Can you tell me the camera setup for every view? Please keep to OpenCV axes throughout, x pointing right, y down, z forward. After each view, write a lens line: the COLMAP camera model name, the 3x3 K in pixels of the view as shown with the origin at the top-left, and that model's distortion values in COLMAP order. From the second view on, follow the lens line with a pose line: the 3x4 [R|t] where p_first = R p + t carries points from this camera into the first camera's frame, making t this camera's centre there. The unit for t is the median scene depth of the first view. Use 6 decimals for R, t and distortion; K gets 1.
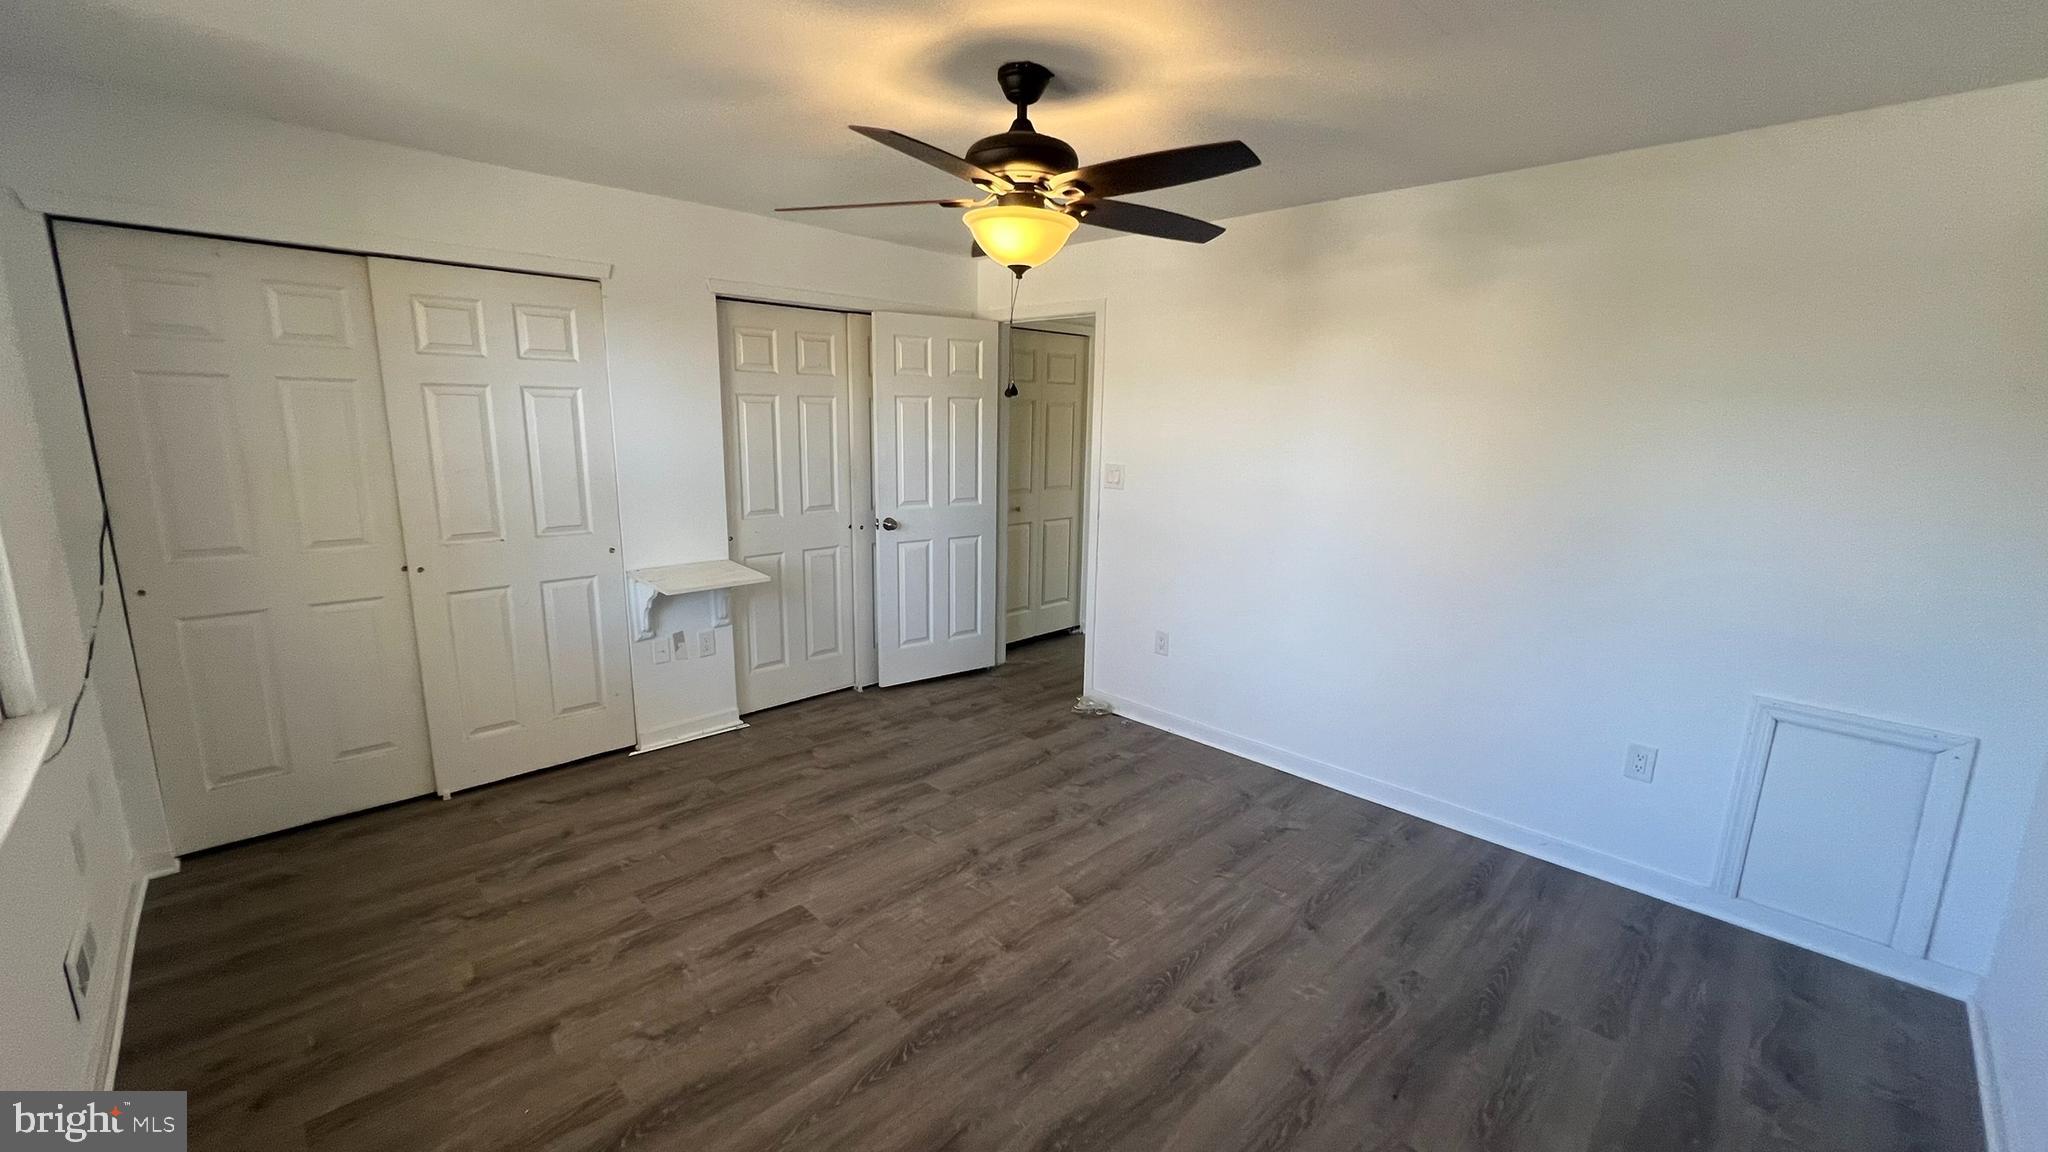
lens RADIAL K [[821.4, 0, 1024.0], [0, 821.4, 576.0], [0, 0, 1]] dist [-0.000626, 0.000184]
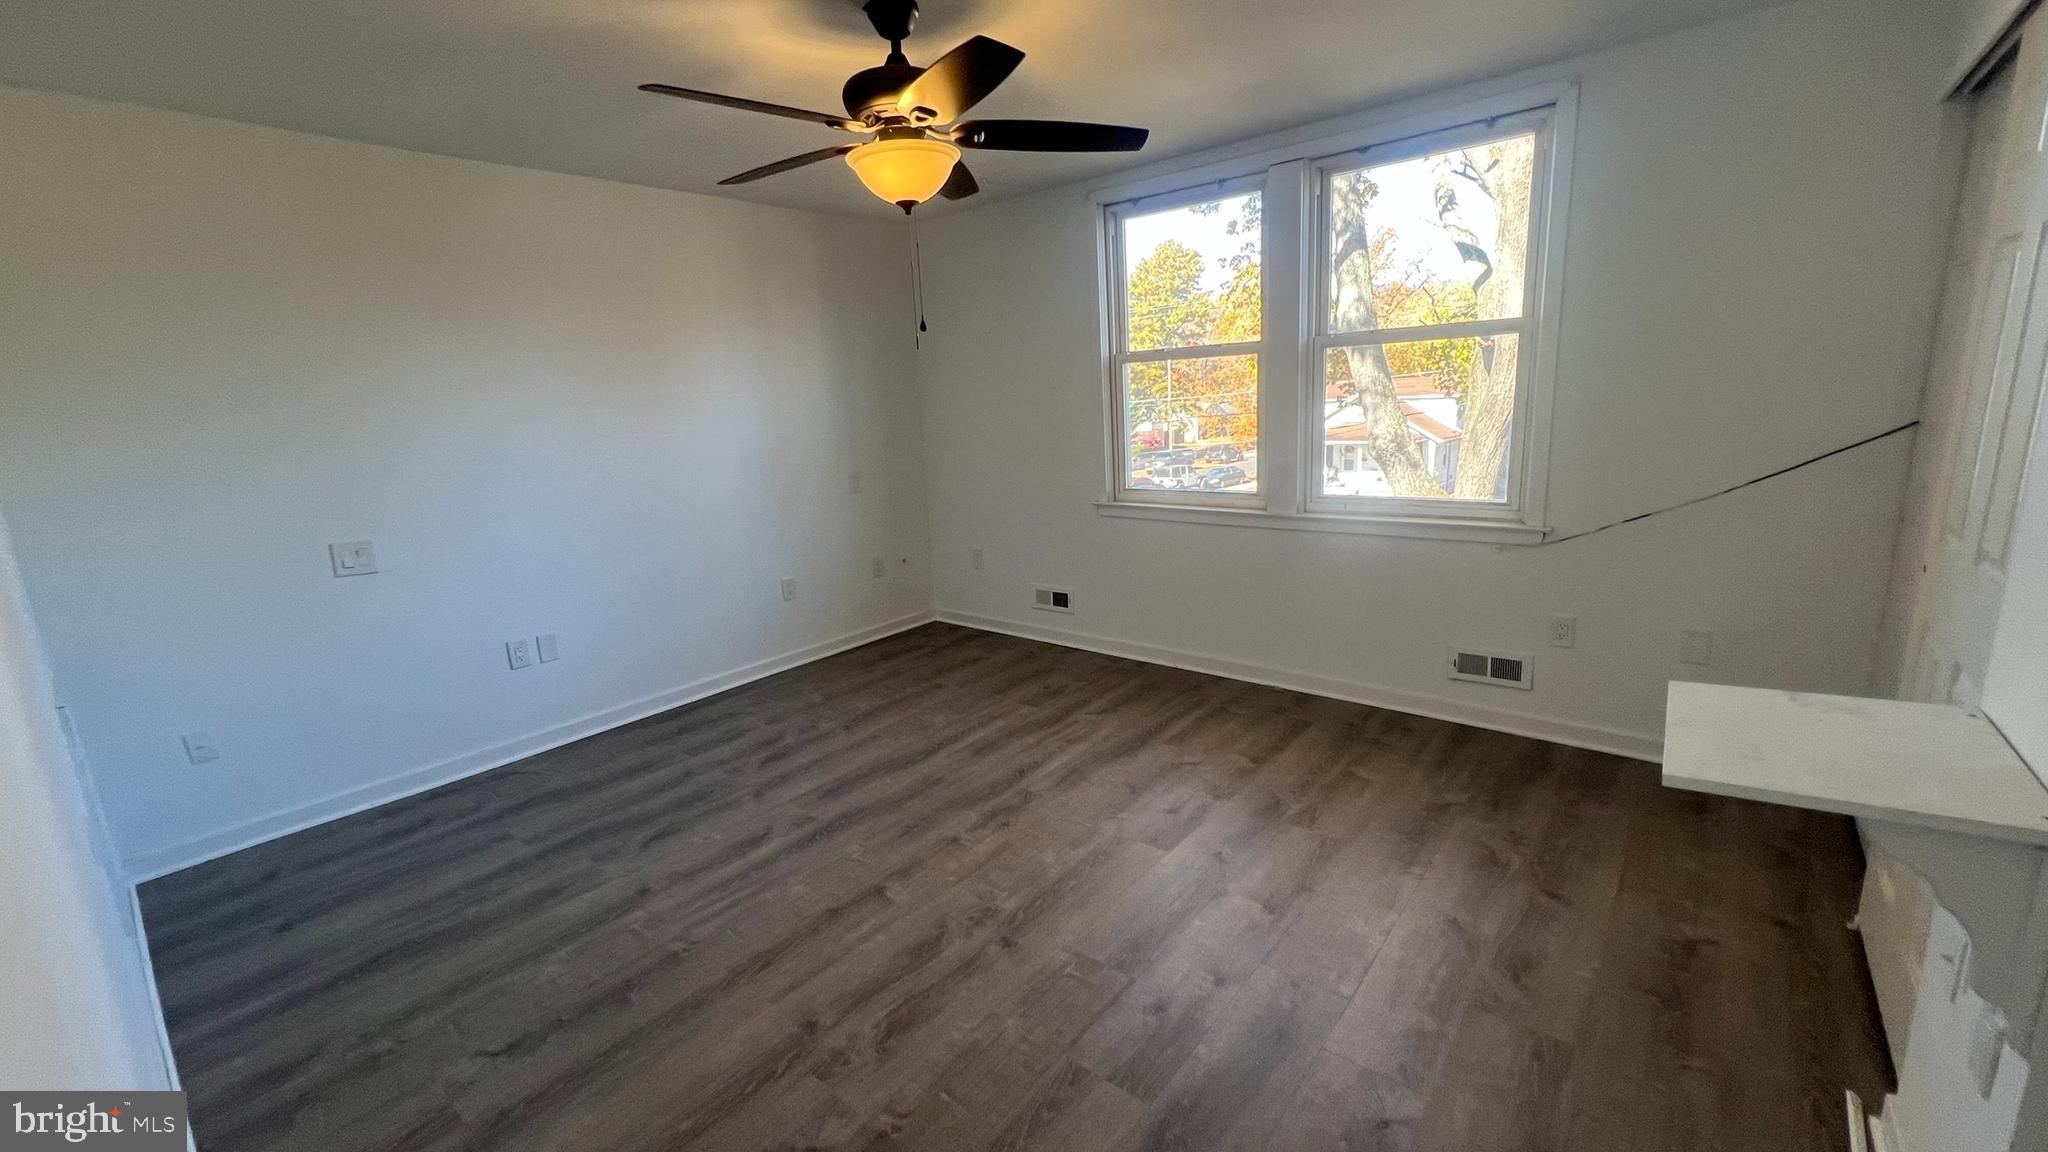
lens RADIAL K [[821.4, 0, 1024.0], [0, 821.4, 576.0], [0, 0, 1]] dist [-0.000626, 0.000184]
pose [[-0.995039, 0.048949, -0.086605, -0.034030], [0.010173, 0.916071, 0.400886, -0.315757], [0.098959, 0.398017, -0.912025, 1.869369]]
